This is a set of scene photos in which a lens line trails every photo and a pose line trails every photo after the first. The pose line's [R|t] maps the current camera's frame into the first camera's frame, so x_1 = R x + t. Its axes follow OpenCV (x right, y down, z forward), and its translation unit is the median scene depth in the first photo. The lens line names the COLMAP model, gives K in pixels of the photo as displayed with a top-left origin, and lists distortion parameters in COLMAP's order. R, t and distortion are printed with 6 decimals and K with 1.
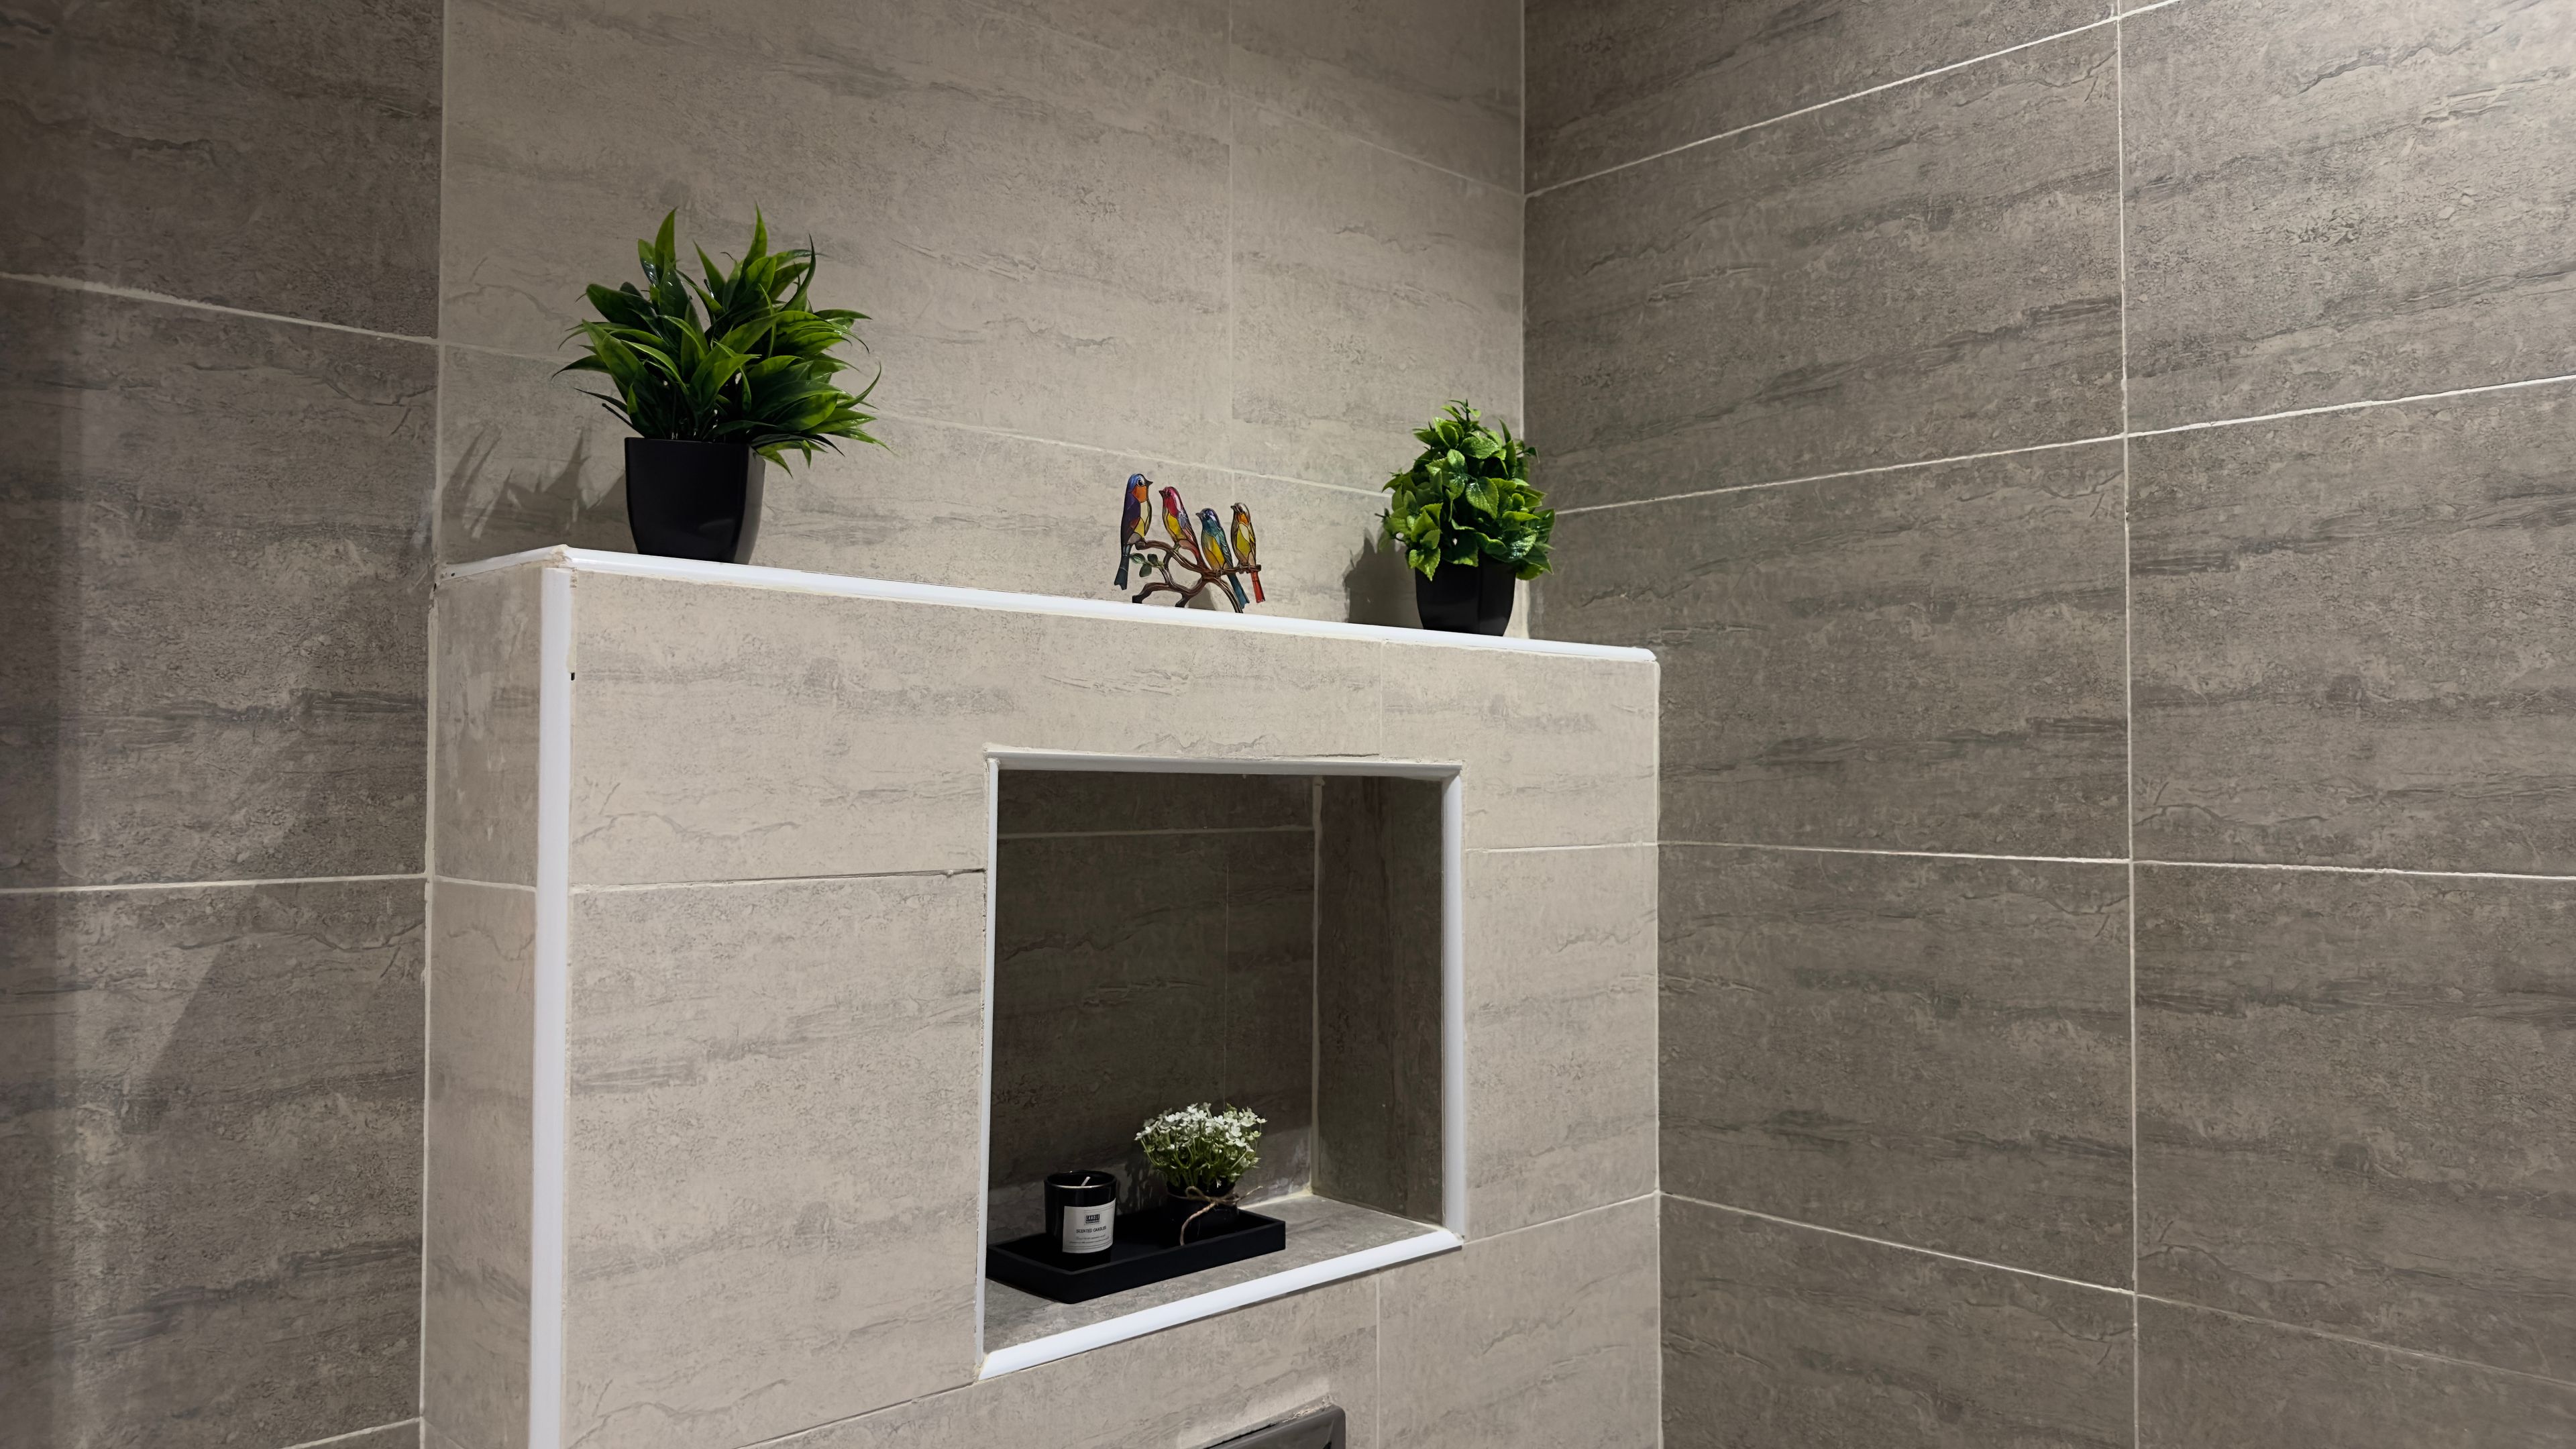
lens RADIAL K [[1804.9, 0, 1283.3], [0, 1804.9, 717.8], [0, 0, 1]] dist [0.153765, -0.211470]
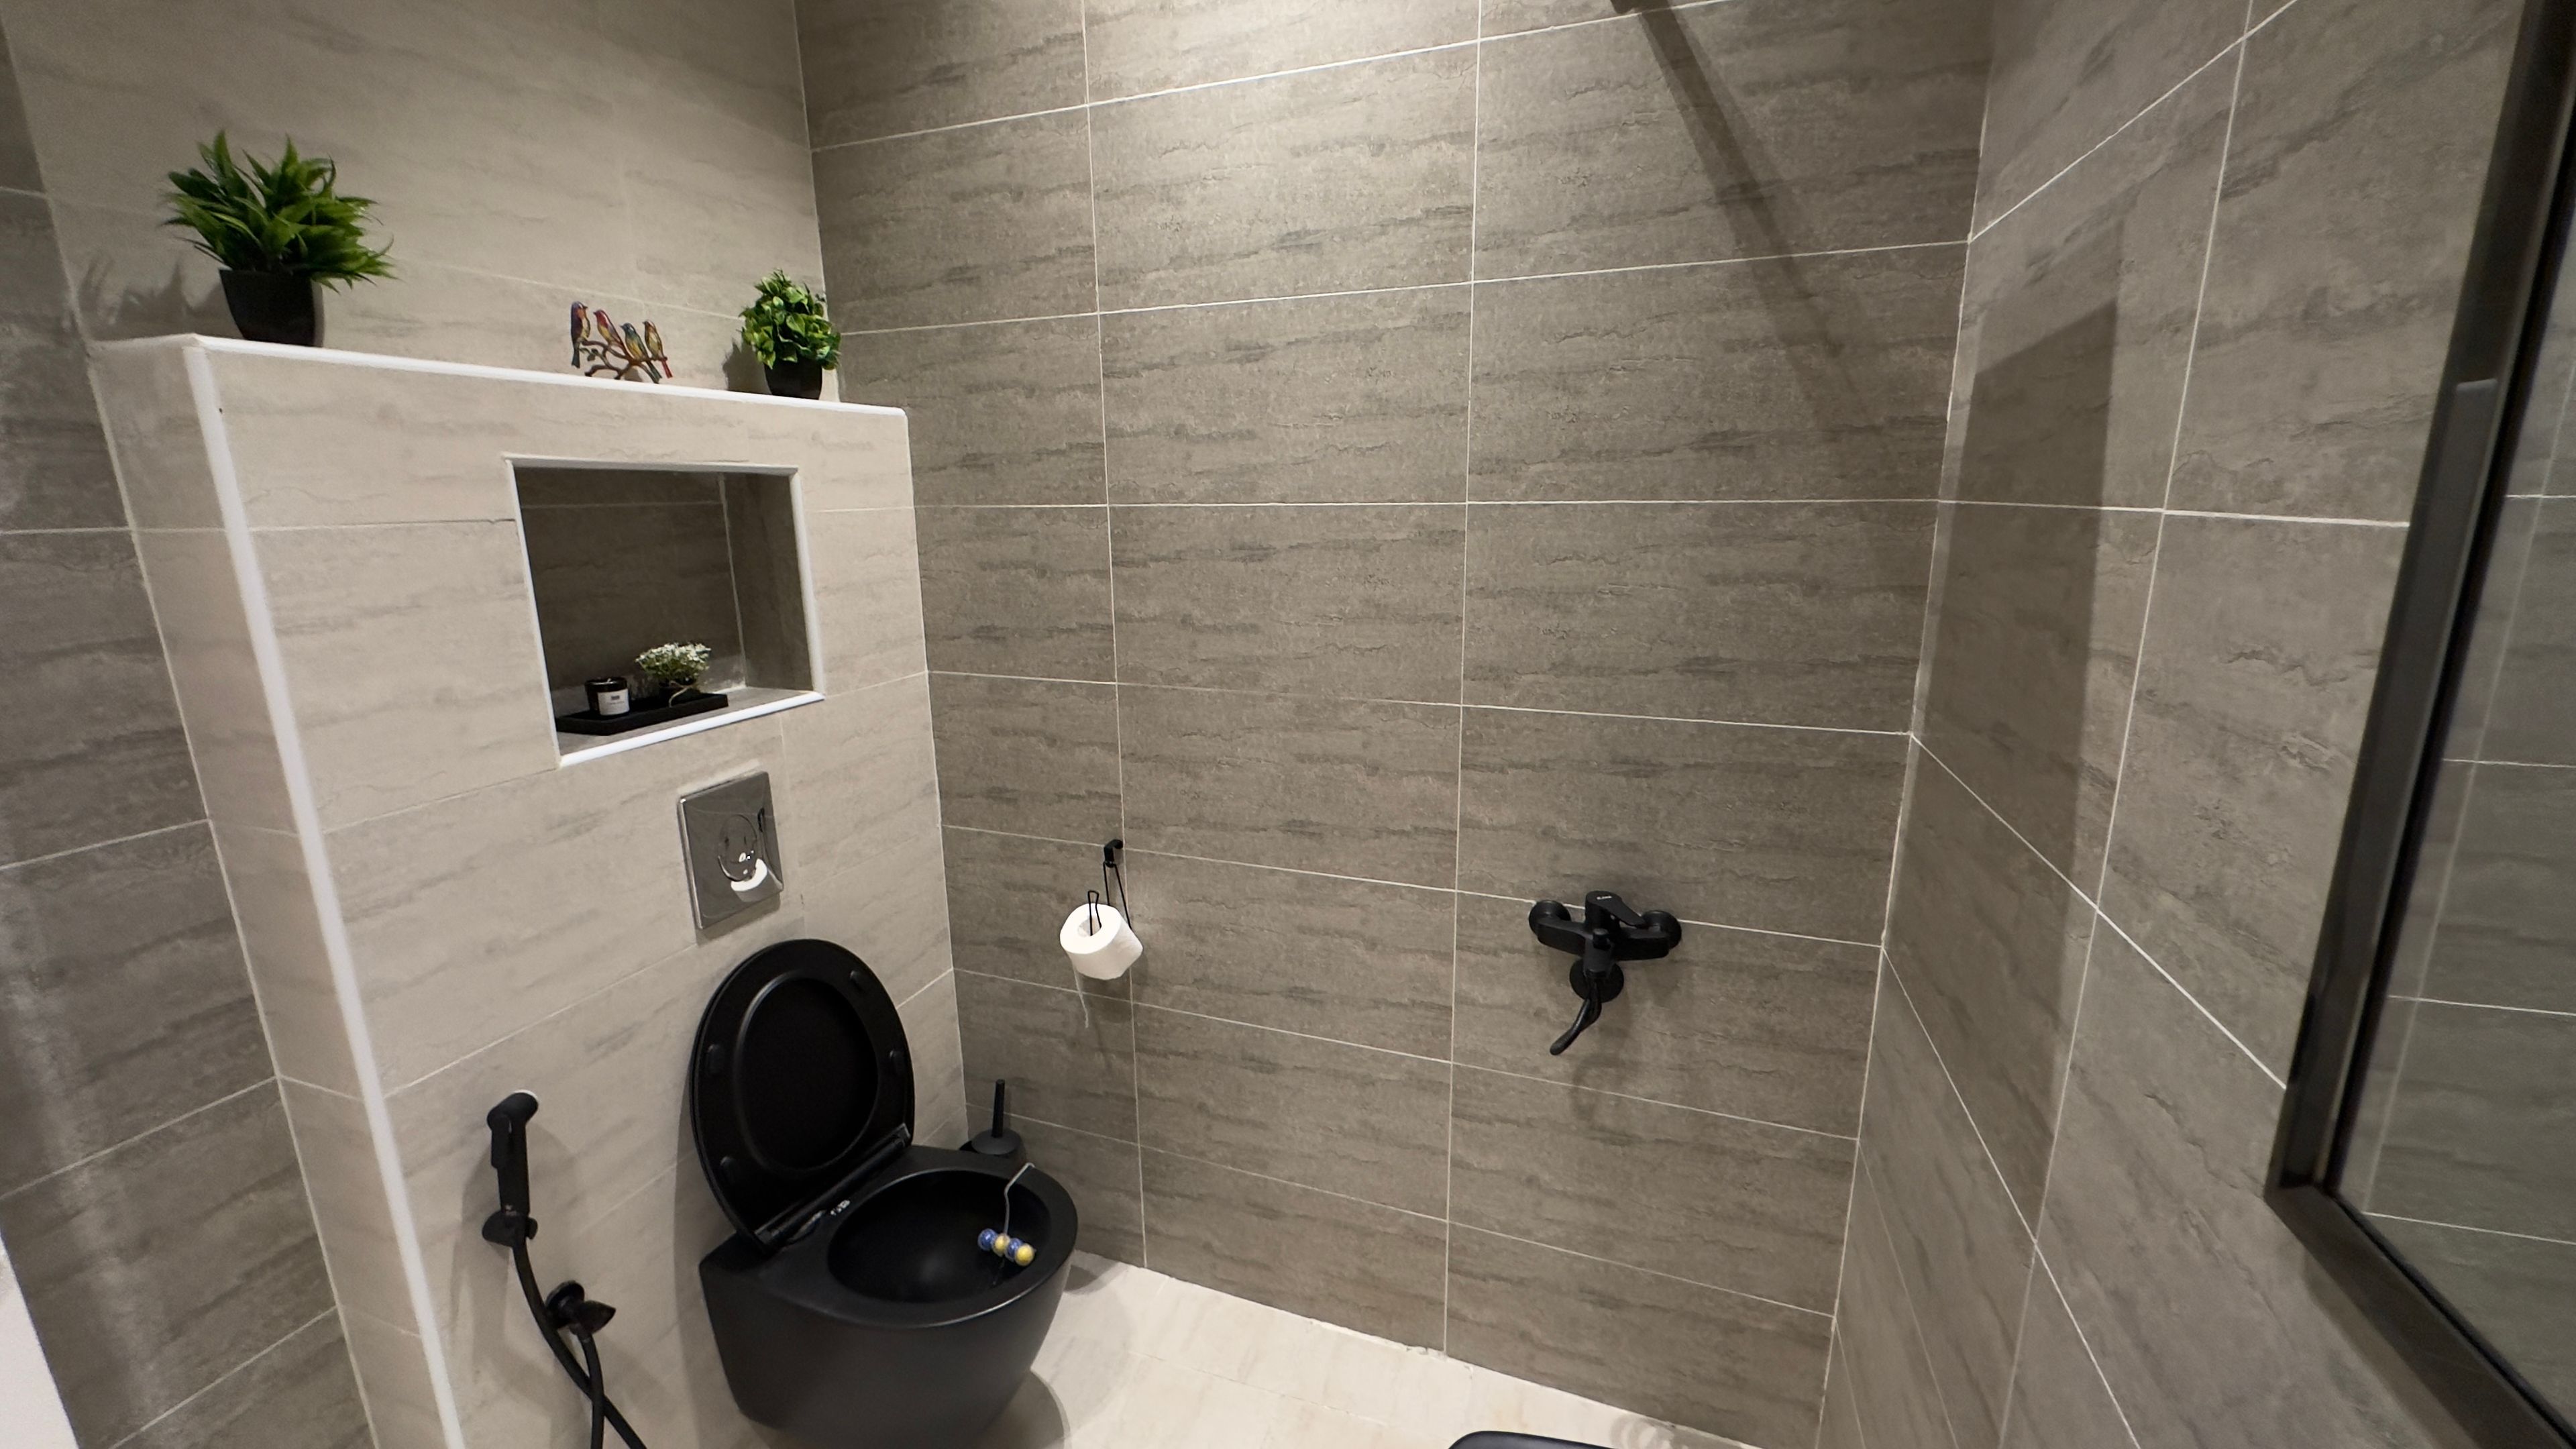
lens RADIAL K [[1042.1, 0, 1293.2], [0, 1042.1, 724.4], [0, 0, 1]] dist [-0.000507, 0.000536]
pose [[0.893541, -0.114148, 0.434229, 0.058052], [0.003331, 0.968801, 0.247818, 0.019283], [-0.448969, -0.219989, 0.866044, -0.317880]]
